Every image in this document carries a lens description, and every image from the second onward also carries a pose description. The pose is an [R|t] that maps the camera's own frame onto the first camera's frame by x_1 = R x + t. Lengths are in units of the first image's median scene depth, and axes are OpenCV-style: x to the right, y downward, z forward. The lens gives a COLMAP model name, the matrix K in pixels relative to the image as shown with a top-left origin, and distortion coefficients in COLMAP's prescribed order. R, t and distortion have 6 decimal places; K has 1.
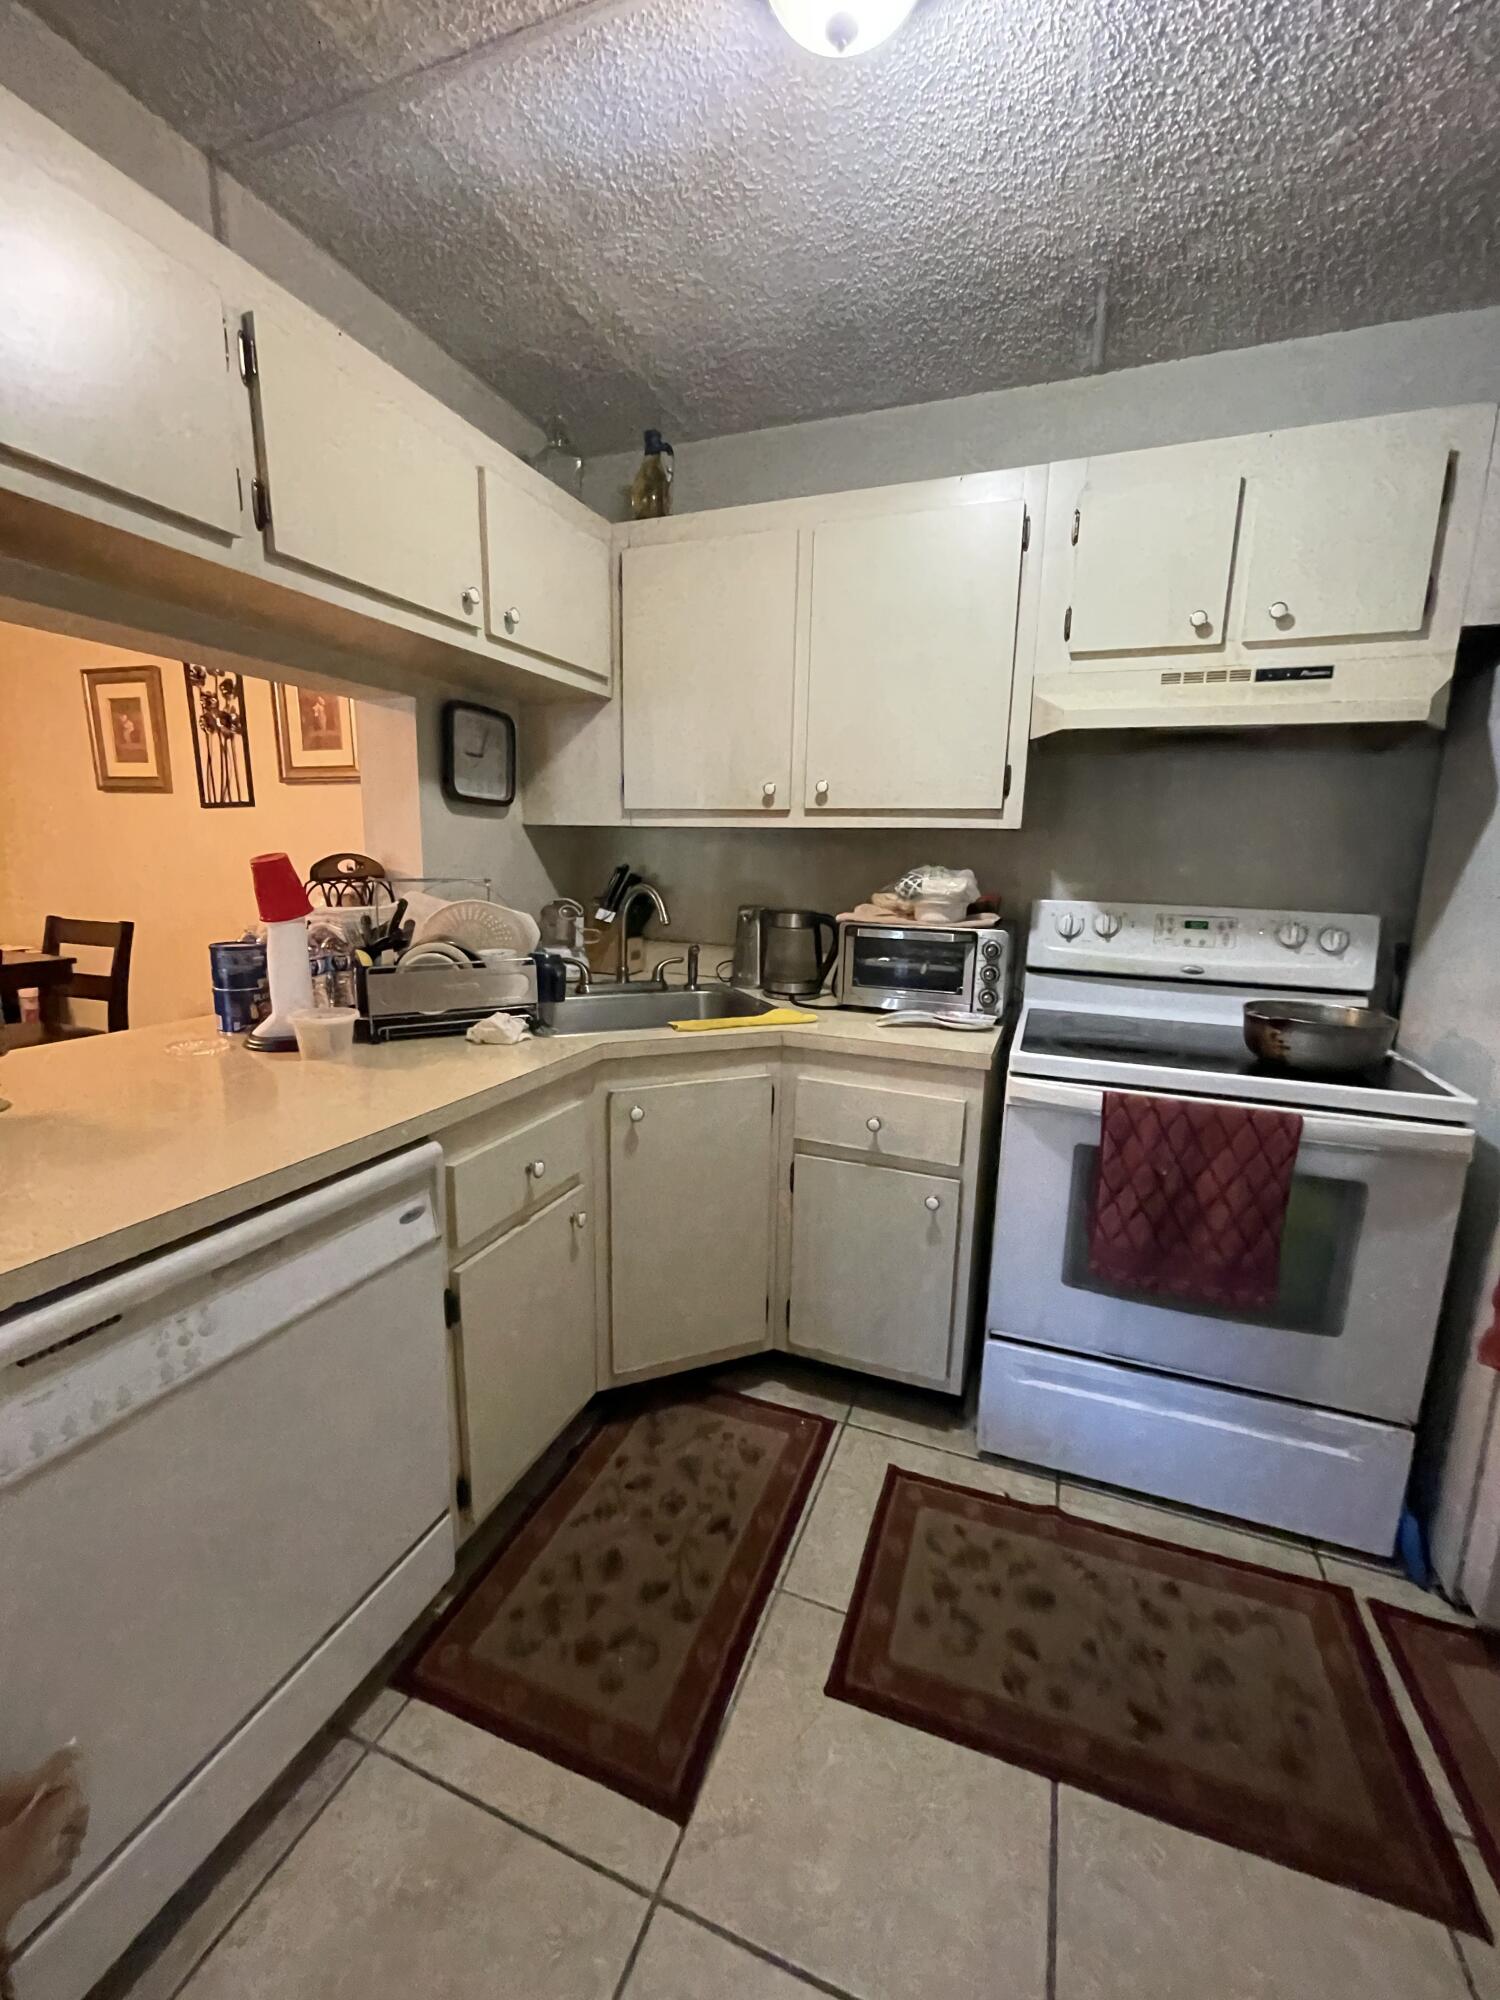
lens RADIAL K [[808.4, 0, 753.0], [0, 808.4, 996.2], [0, 0, 1]] dist [0.000598, 0.000140]
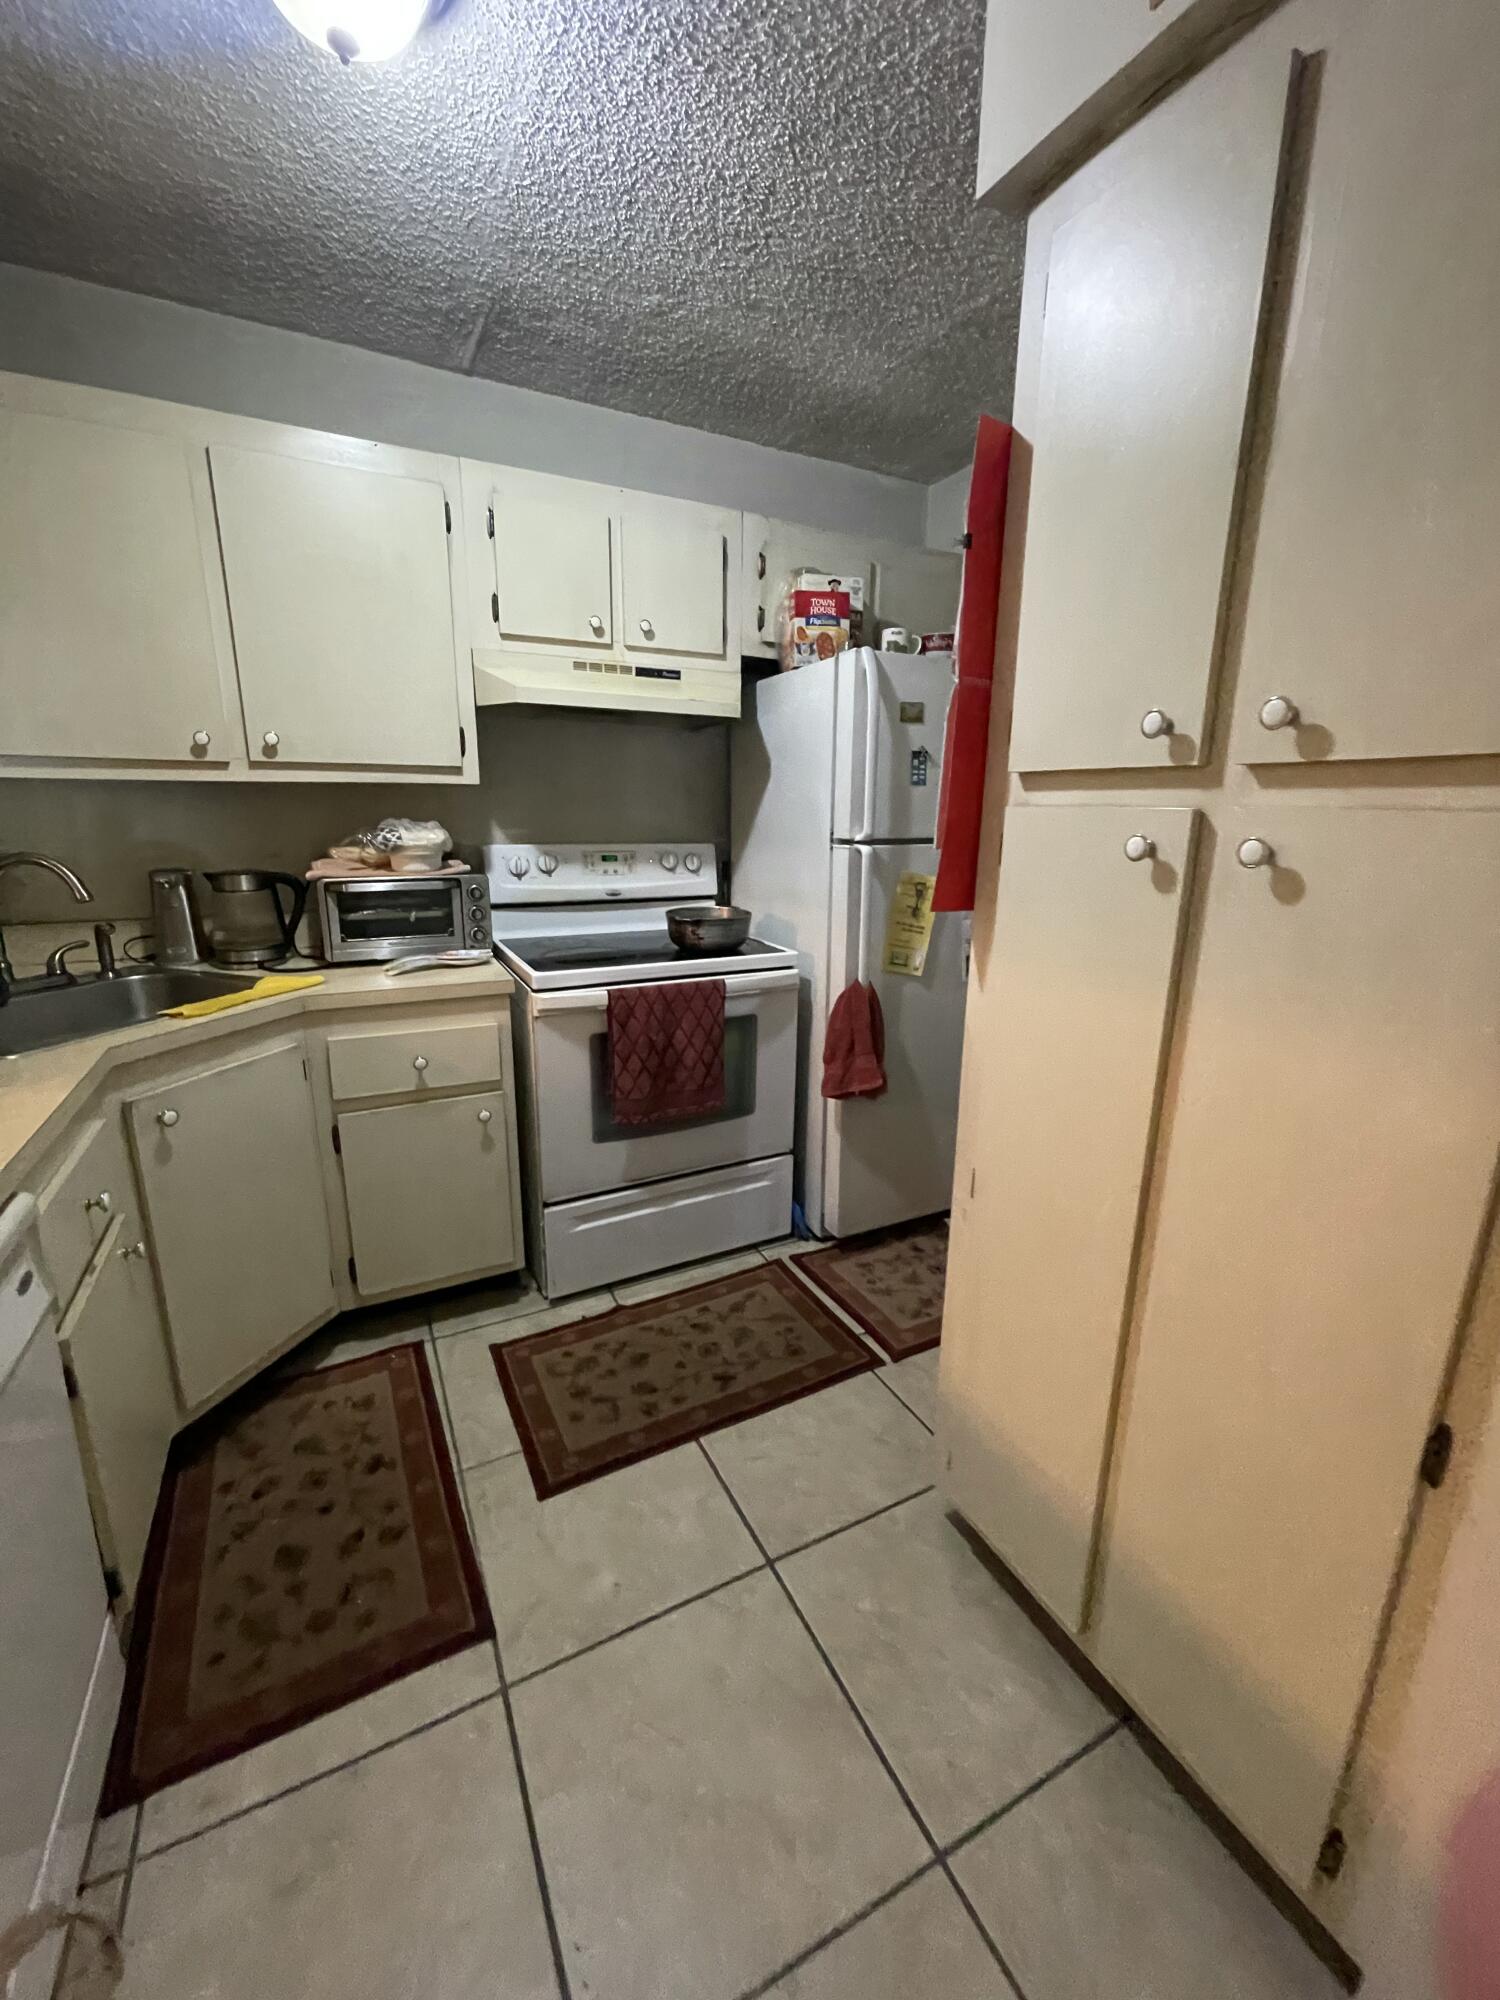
lens RADIAL K [[802.6, 0, 750.0], [0, 802.6, 1000.0], [0, 0, 1]] dist [-0.011306, 0.000134]
pose [[0.666509, -0.193885, 0.719843, -0.316431], [0.134895, 0.981015, 0.139329, -0.014970], [-0.733191, 0.004239, 0.680010, -0.055161]]
